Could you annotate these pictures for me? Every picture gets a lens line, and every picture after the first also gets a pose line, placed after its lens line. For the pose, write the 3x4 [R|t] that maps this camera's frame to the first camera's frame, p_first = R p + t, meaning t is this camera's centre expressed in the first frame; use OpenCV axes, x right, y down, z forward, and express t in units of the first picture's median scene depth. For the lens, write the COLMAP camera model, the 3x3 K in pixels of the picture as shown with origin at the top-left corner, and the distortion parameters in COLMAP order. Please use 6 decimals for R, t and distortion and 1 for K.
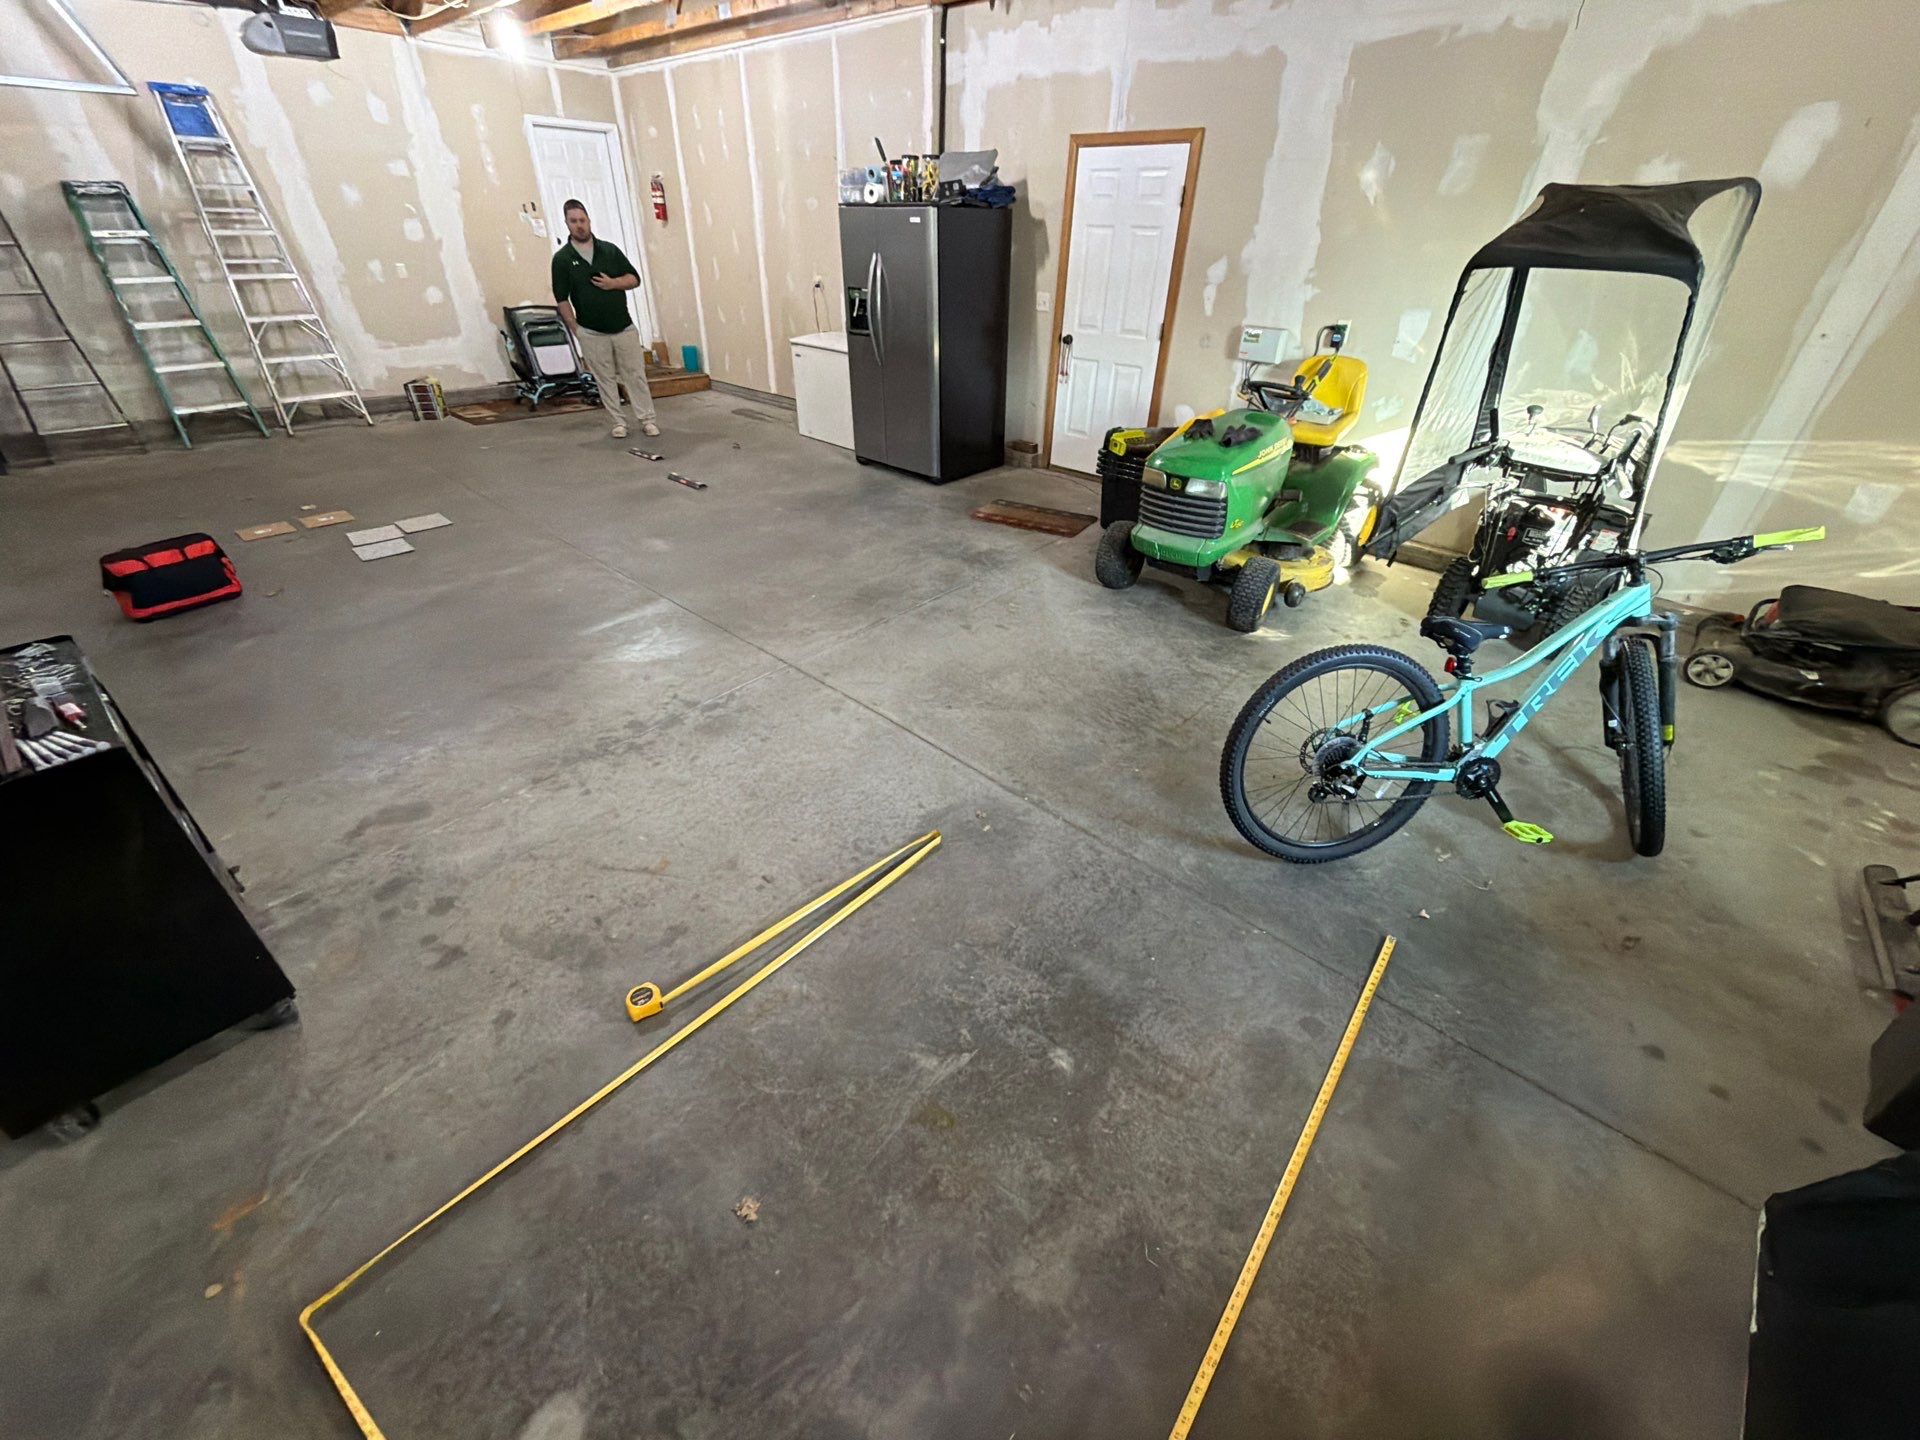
lens RADIAL K [[762.7, 0, 955.5], [0, 762.7, 719.3], [0, 0, 1]] dist [-0.000293, -0.001278]
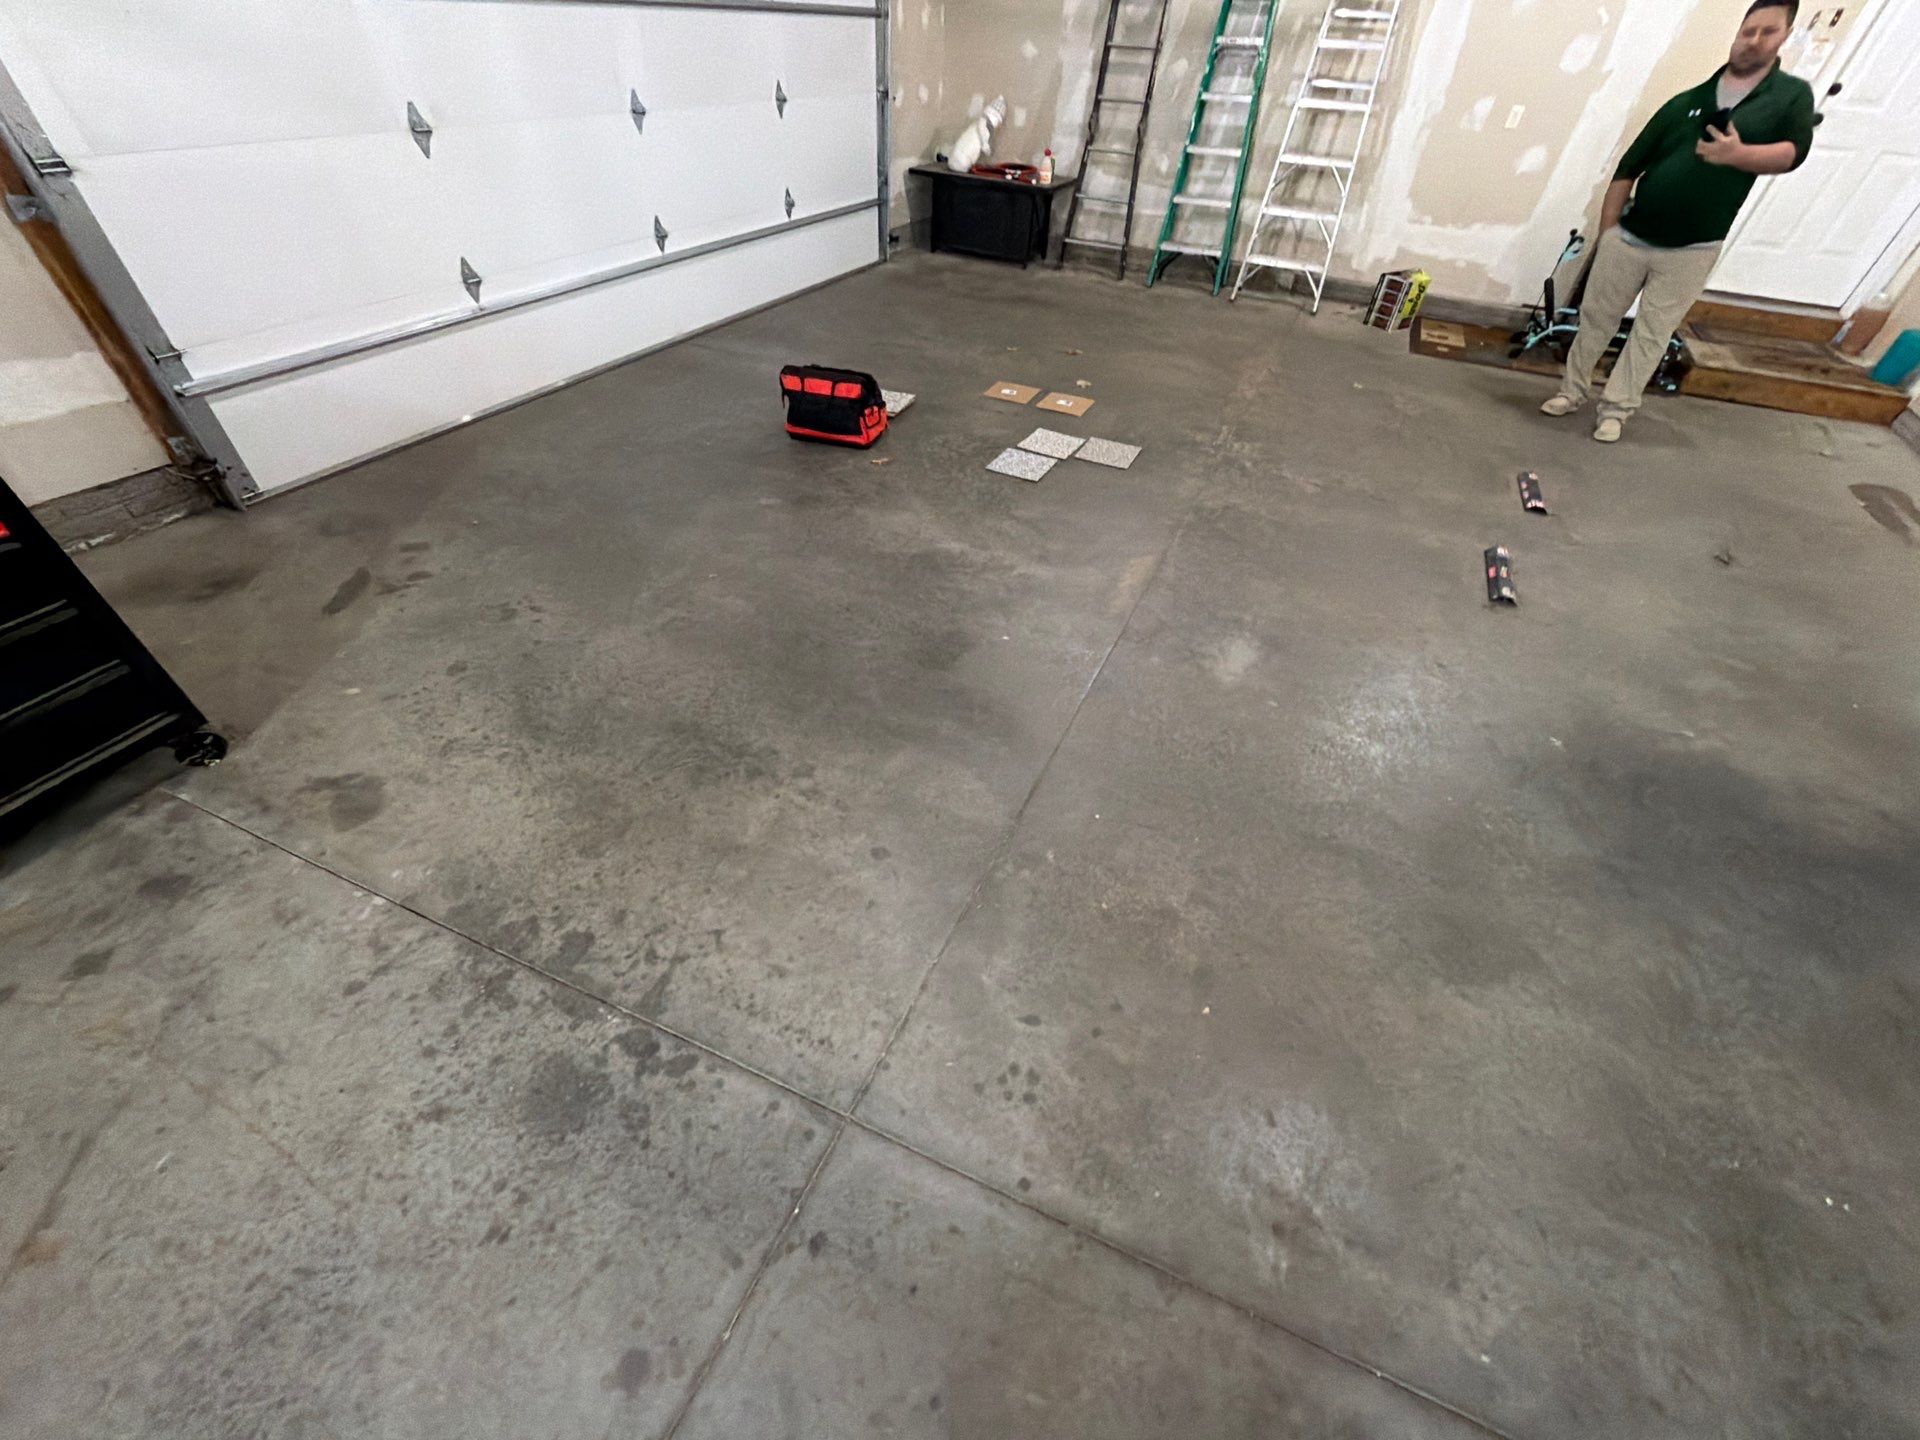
lens RADIAL K [[762.7, 0, 955.5], [0, 762.7, 719.3], [0, 0, 1]] dist [-0.000293, -0.001278]
pose [[0.287719, 0.641746, -0.710901, -0.030337], [-0.550555, 0.718208, 0.425519, -0.287393], [0.783649, 0.268960, 0.559959, 0.494974]]
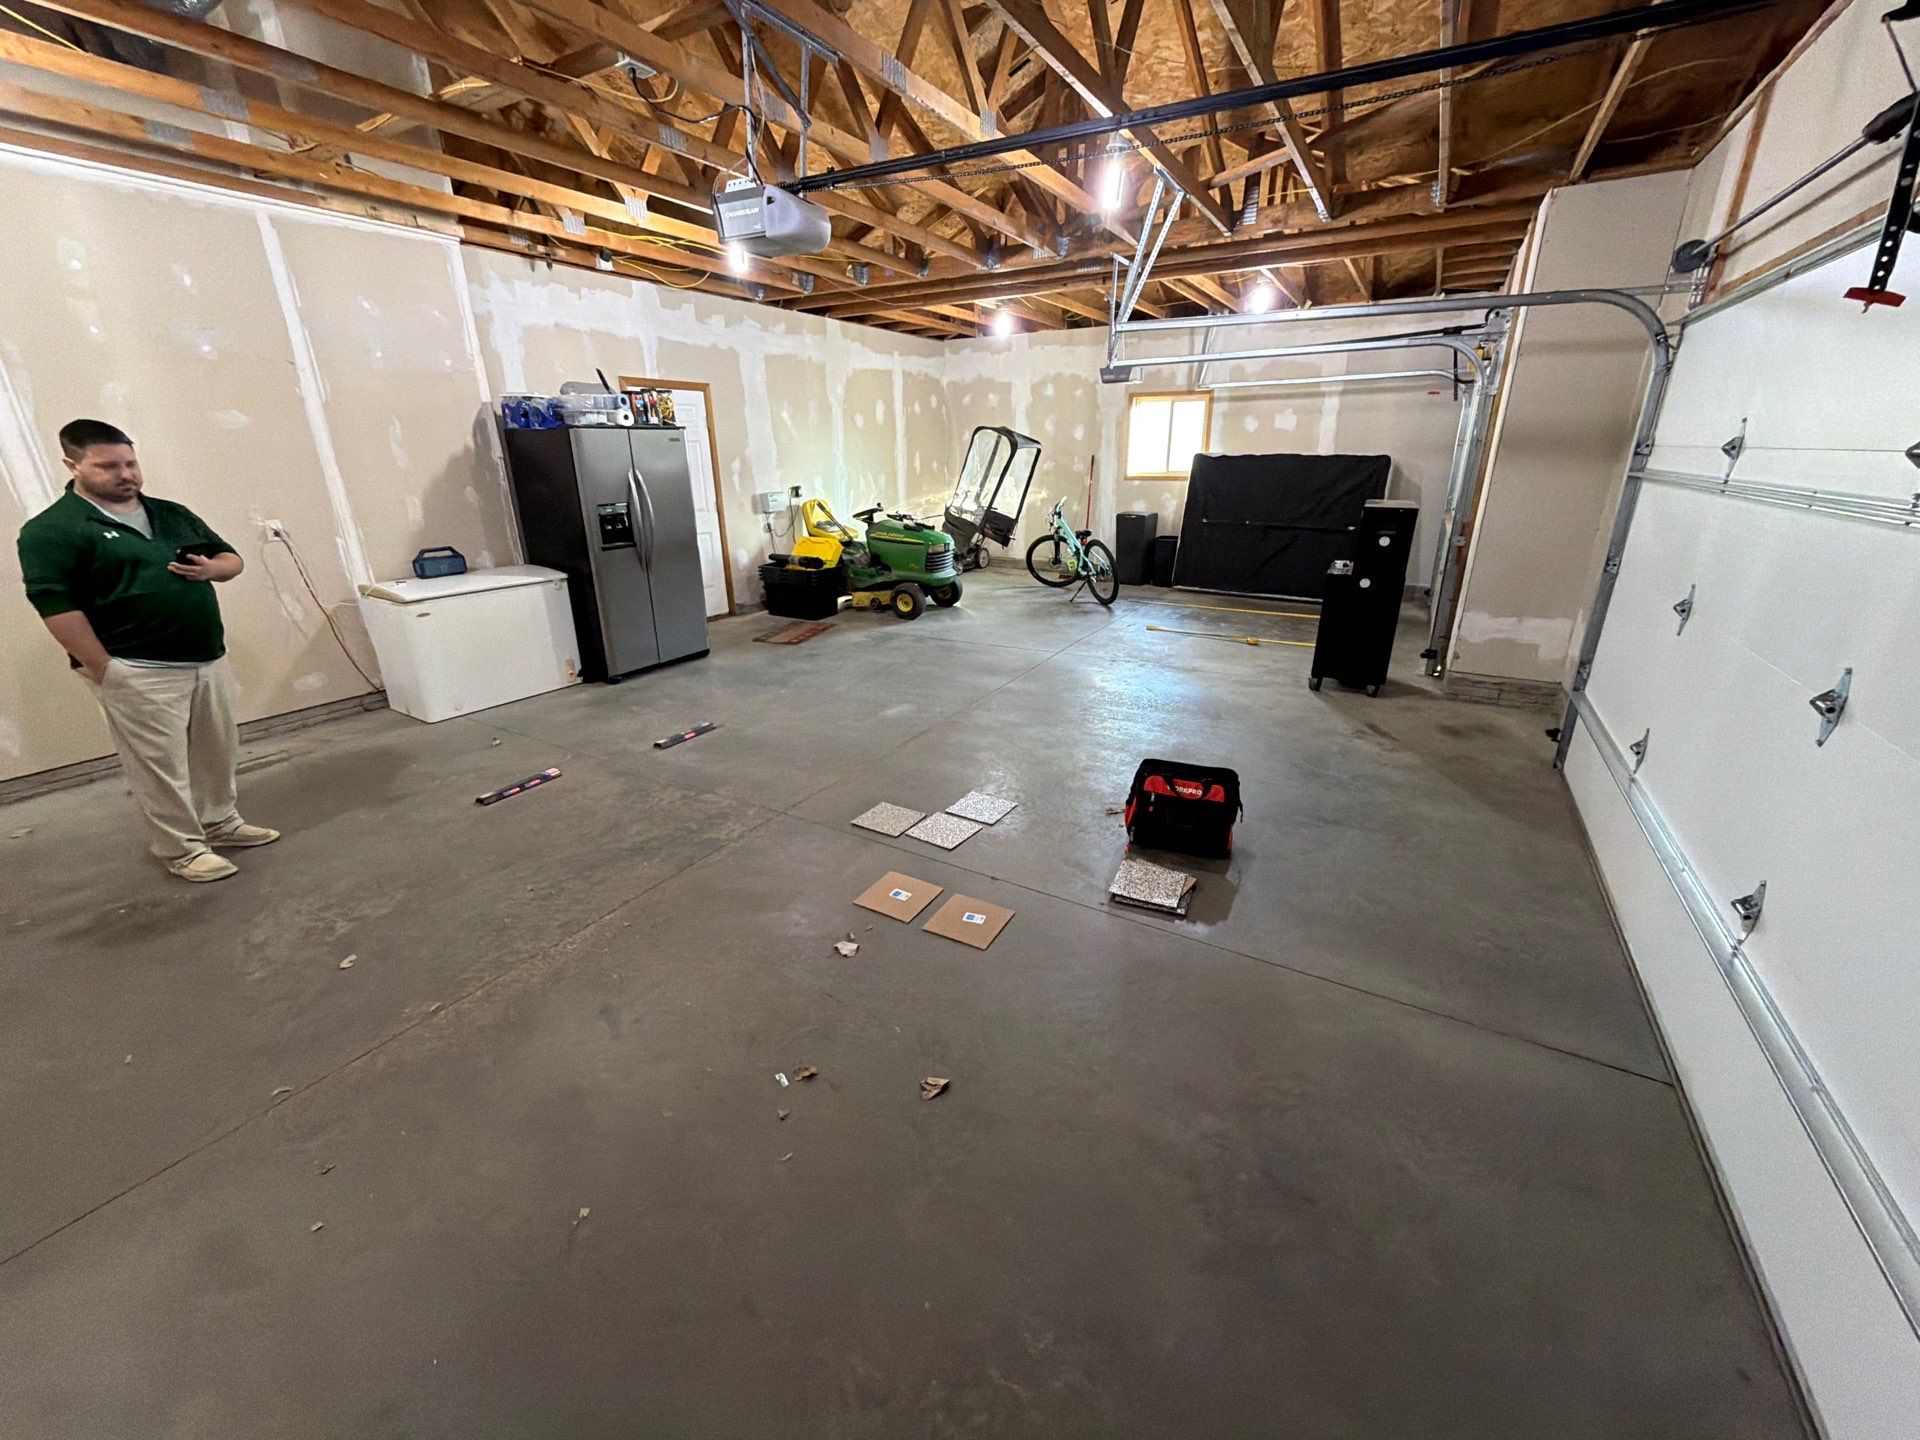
lens RADIAL K [[762.7, 0, 955.5], [0, 762.7, 719.3], [0, 0, 1]] dist [-0.000293, -0.001278]
pose [[-0.213508, -0.352859, 0.910991, -1.267160], [0.530942, 0.740848, 0.411393, -0.561459], [-0.820070, 0.571519, 0.029170, 0.817570]]
